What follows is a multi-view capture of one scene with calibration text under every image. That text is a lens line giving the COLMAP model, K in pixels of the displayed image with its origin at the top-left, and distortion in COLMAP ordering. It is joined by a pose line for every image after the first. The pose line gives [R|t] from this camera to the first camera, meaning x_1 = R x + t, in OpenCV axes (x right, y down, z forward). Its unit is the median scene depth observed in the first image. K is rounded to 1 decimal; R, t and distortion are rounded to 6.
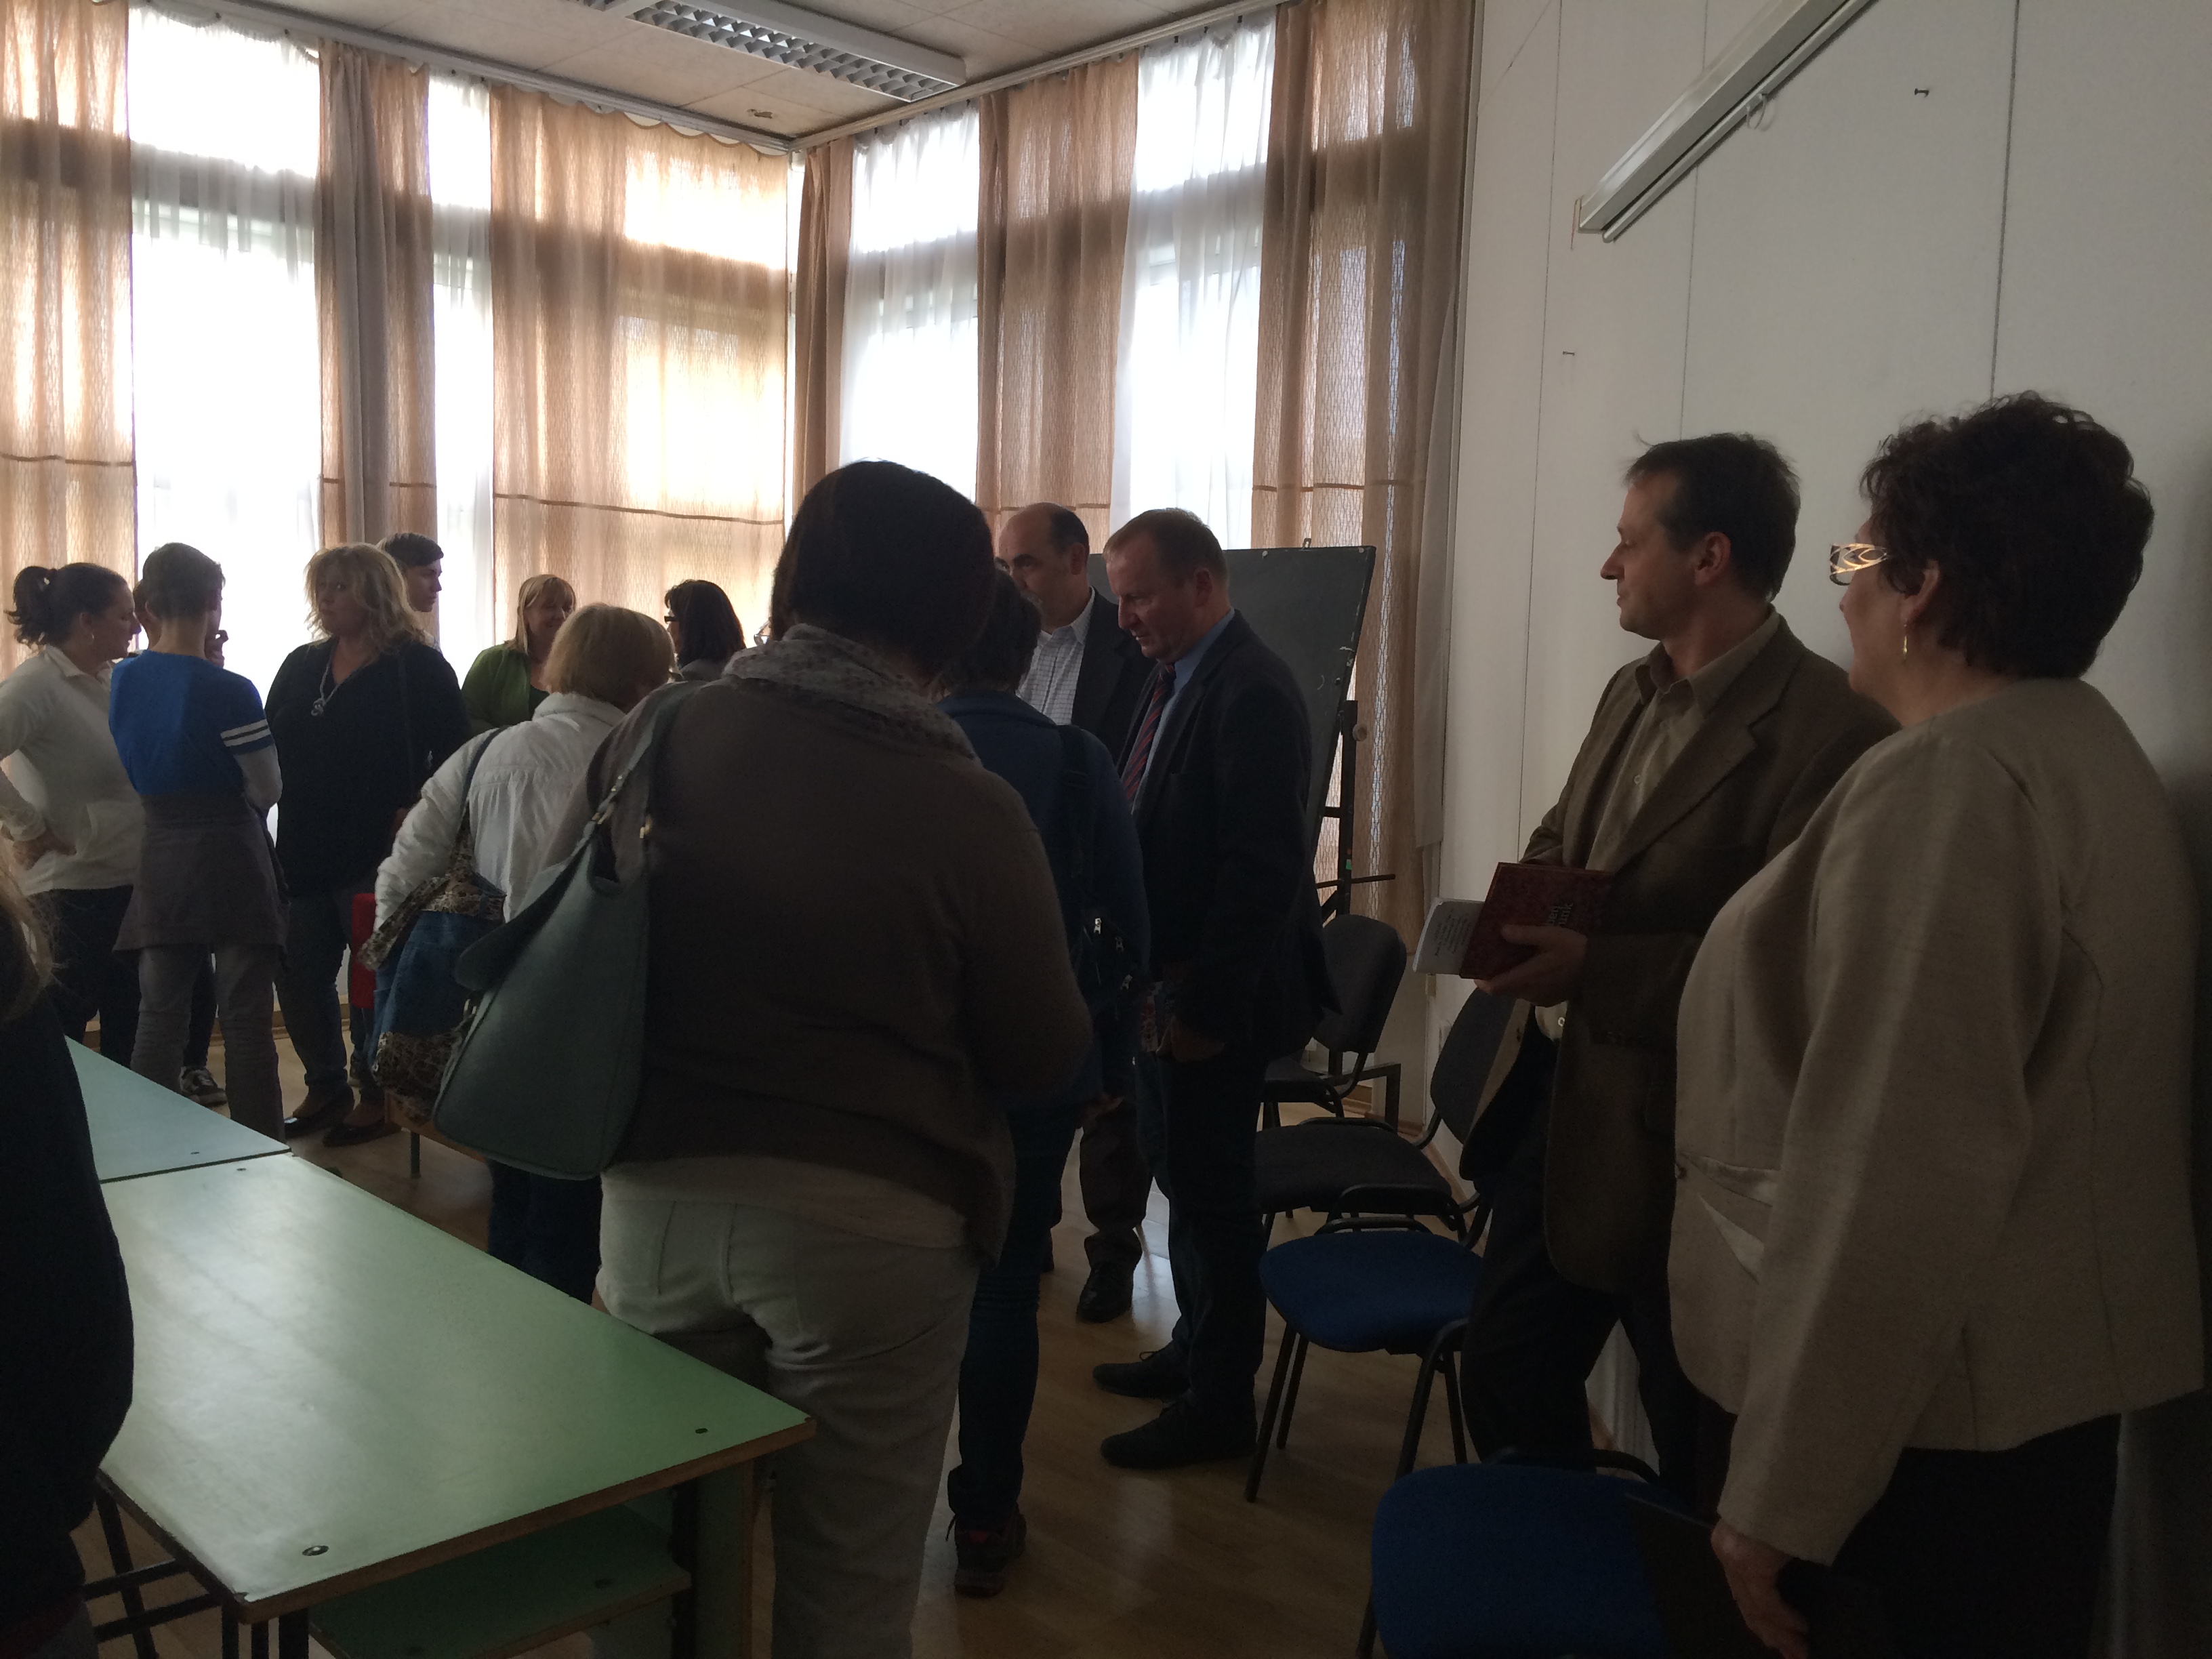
lens RADIAL K [[1877.0, 0, 1119.2], [0, 1877.0, 834.5], [0, 0, 1]] dist [0.123219, -0.179344]
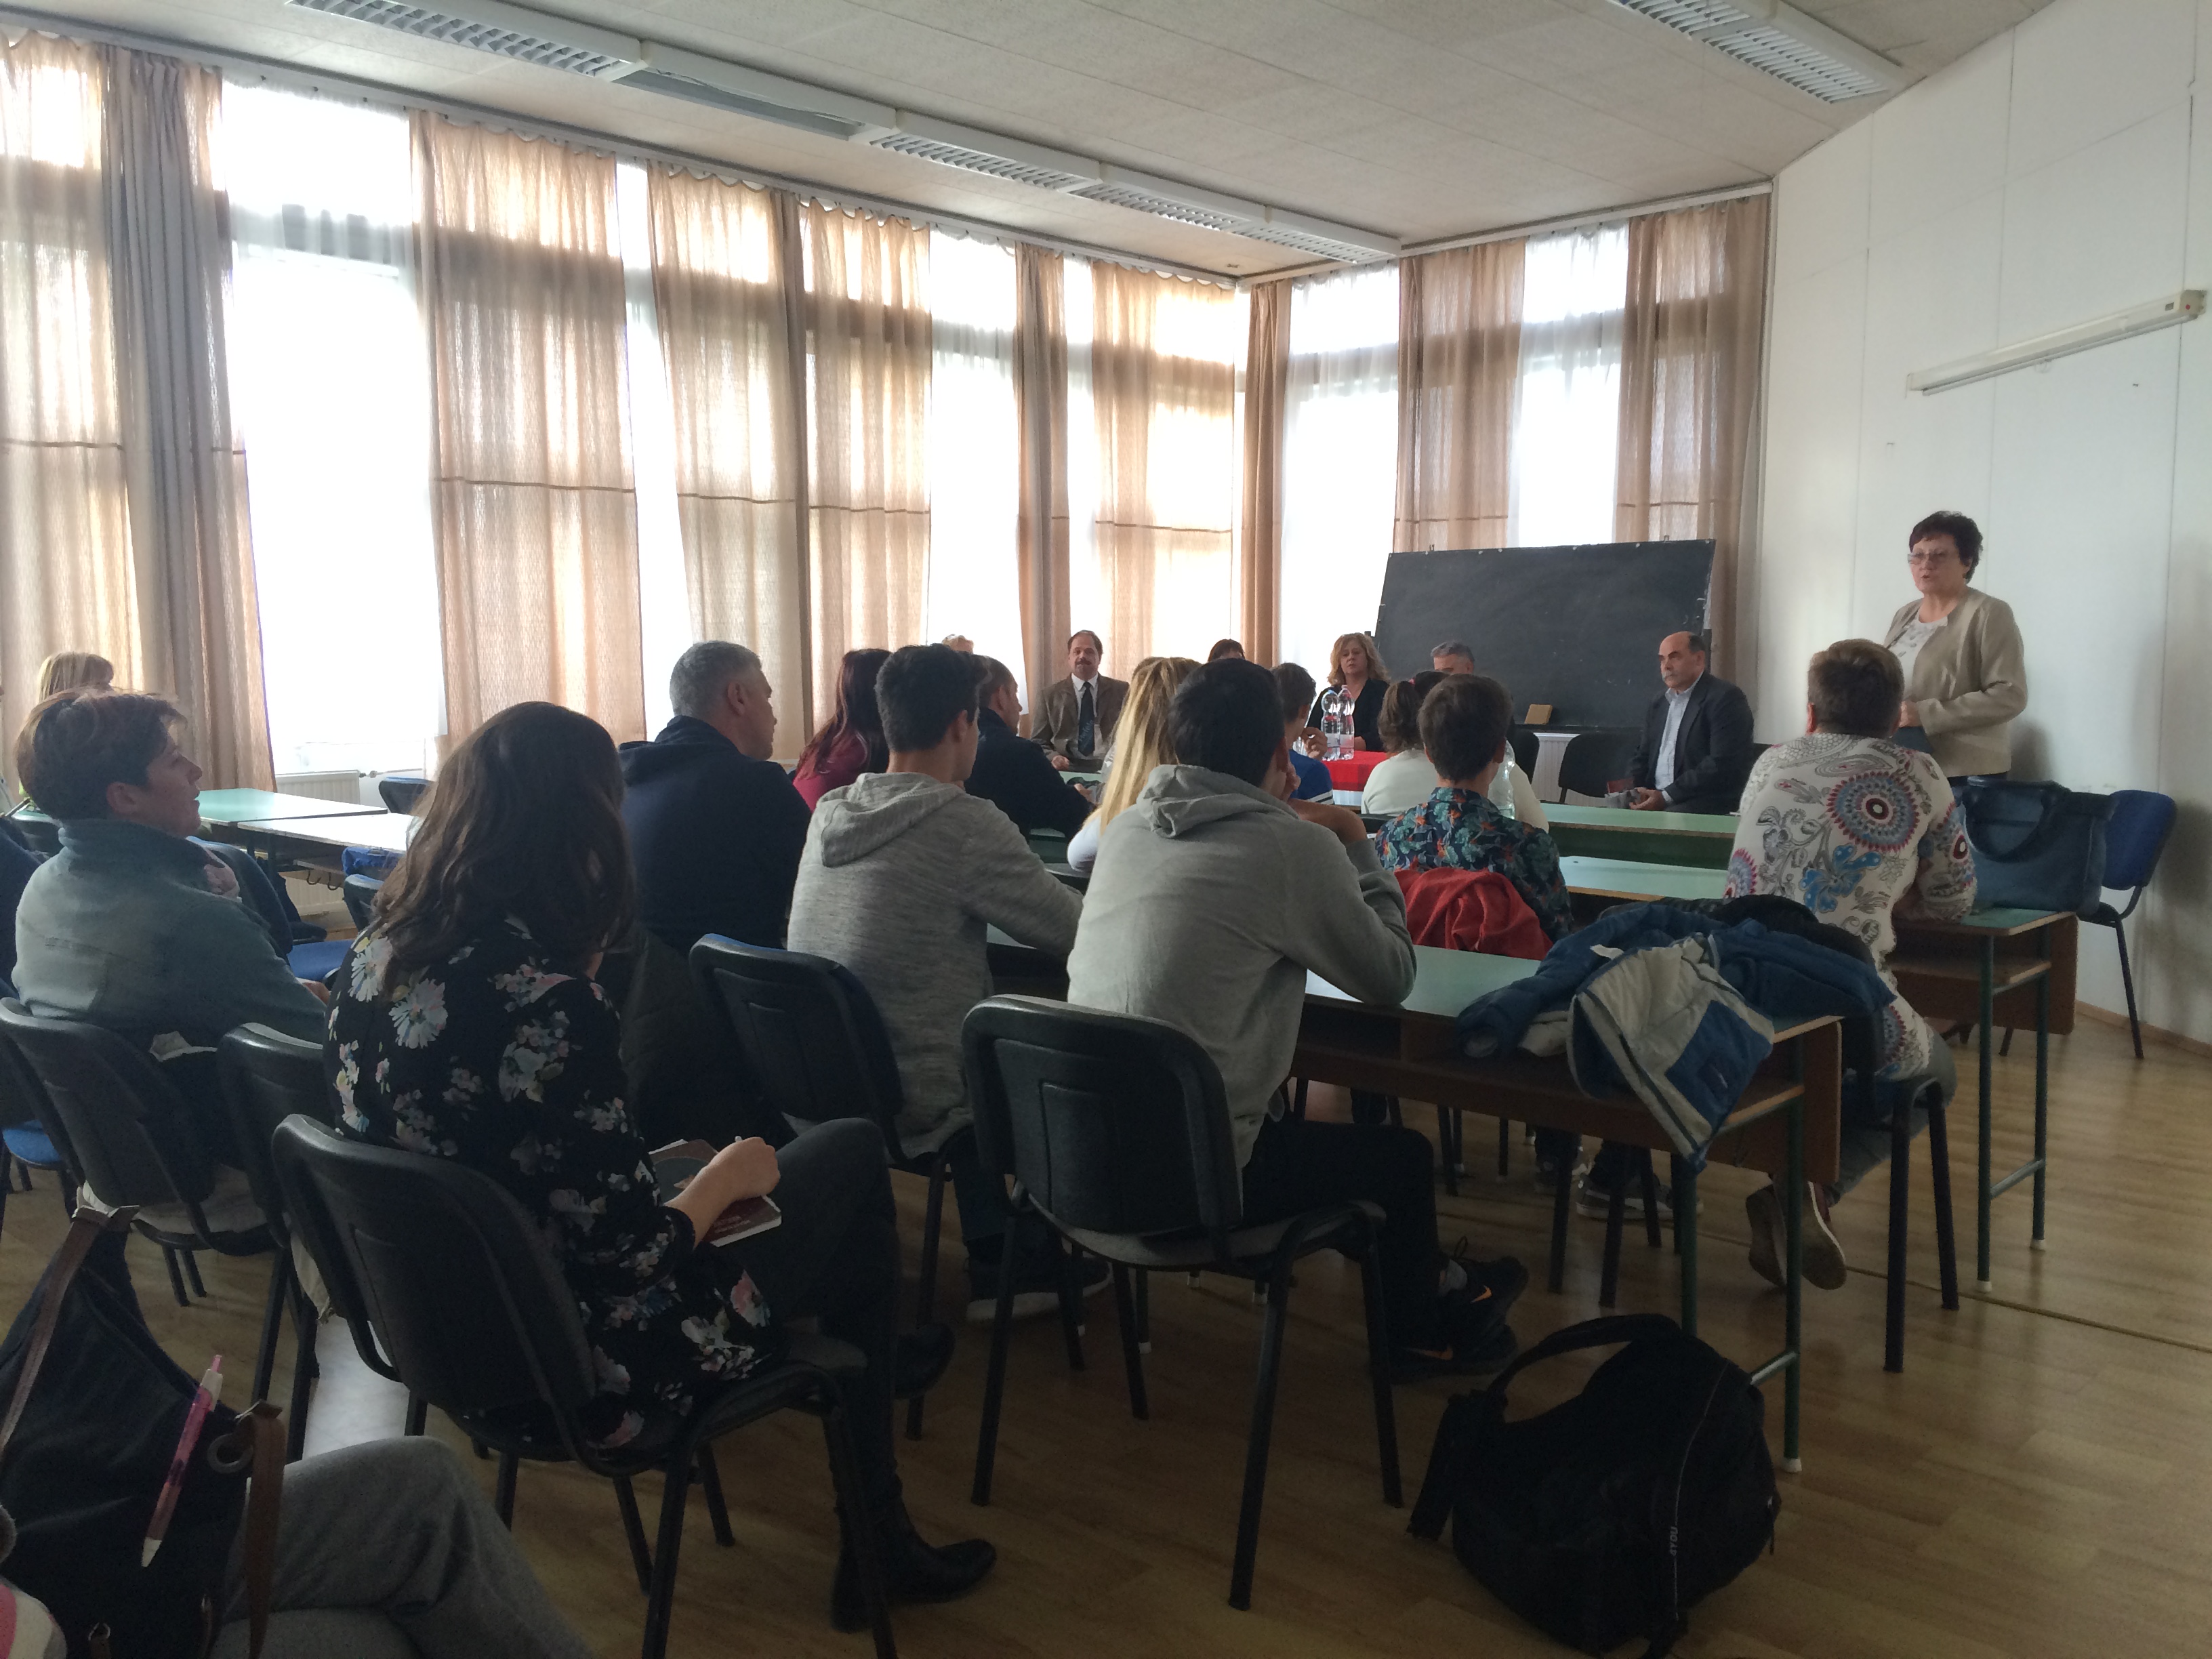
lens RADIAL K [[1877.0, 0, 1119.2], [0, 1877.0, 834.5], [0, 0, 1]] dist [0.123219, -0.179344]
pose [[0.998557, -0.033371, 0.042070, -0.404372], [0.032777, 0.999354, 0.014720, 0.059602], [-0.042534, -0.013320, 0.999006, -0.586000]]
